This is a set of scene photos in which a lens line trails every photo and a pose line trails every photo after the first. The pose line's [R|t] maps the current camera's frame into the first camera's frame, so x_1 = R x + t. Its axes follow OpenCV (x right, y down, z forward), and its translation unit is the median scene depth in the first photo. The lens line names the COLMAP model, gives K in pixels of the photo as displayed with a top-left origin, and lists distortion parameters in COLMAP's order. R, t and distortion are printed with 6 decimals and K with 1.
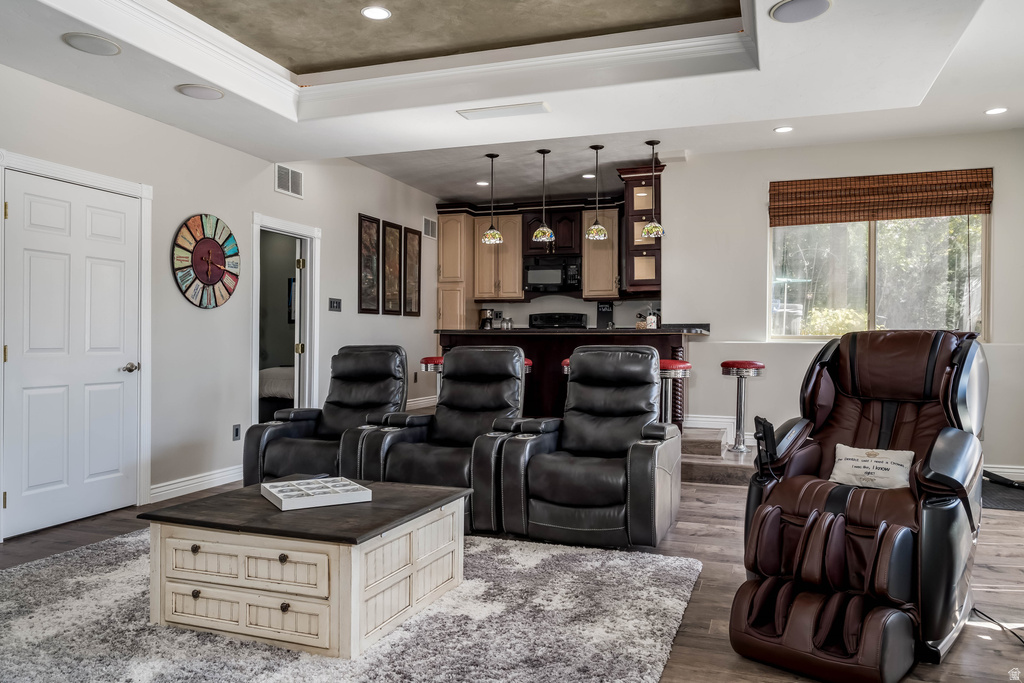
lens RADIAL K [[737.7, 0, 509.9], [0, 737.7, 342.4], [0, 0, 1]] dist [-0.006683, 0.005177]
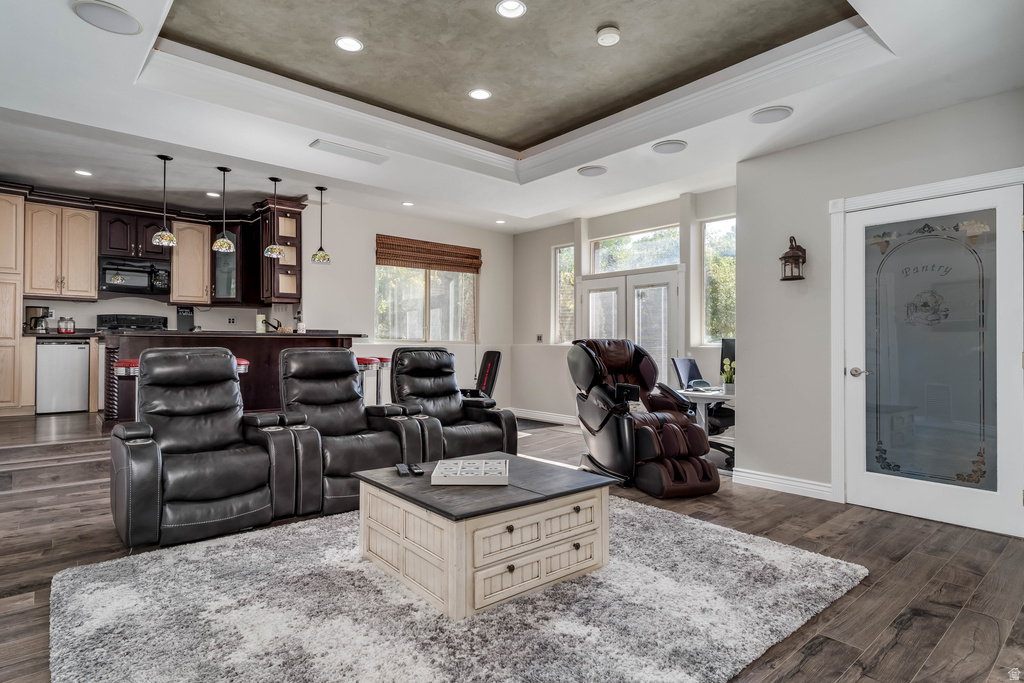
lens RADIAL K [[549.0, 0, 512.4], [0, 549.0, 343.0], [0, 0, 1]] dist [0.002789, 0.001509]
pose [[0.498155, 0.001820, 0.867086, -0.430509], [-0.002186, 0.999997, -0.000843, -0.001840], [-0.867085, -0.001476, 0.498157, 0.214507]]
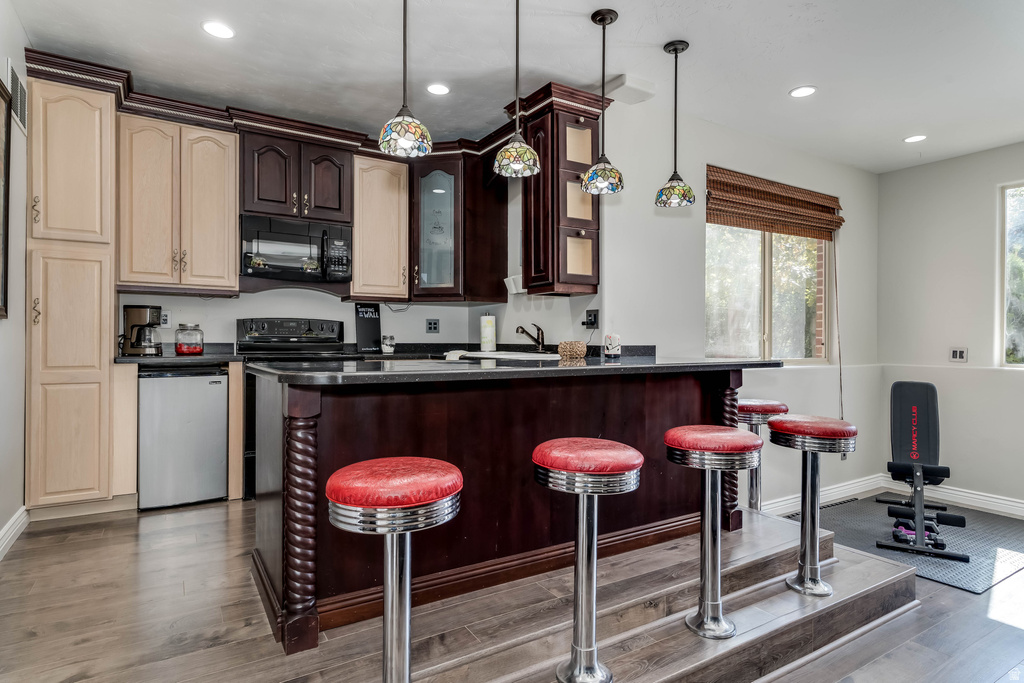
lens RADIAL K [[549.0, 0, 508.5], [0, 549.0, 340.2], [0, 0, 1]] dist [0.002789, 0.001509]
pose [[0.629832, -0.004790, 0.776716, -0.218775], [-0.002219, 0.999966, 0.007966, -0.033332], [-0.776728, -0.006741, 0.629800, 0.755597]]
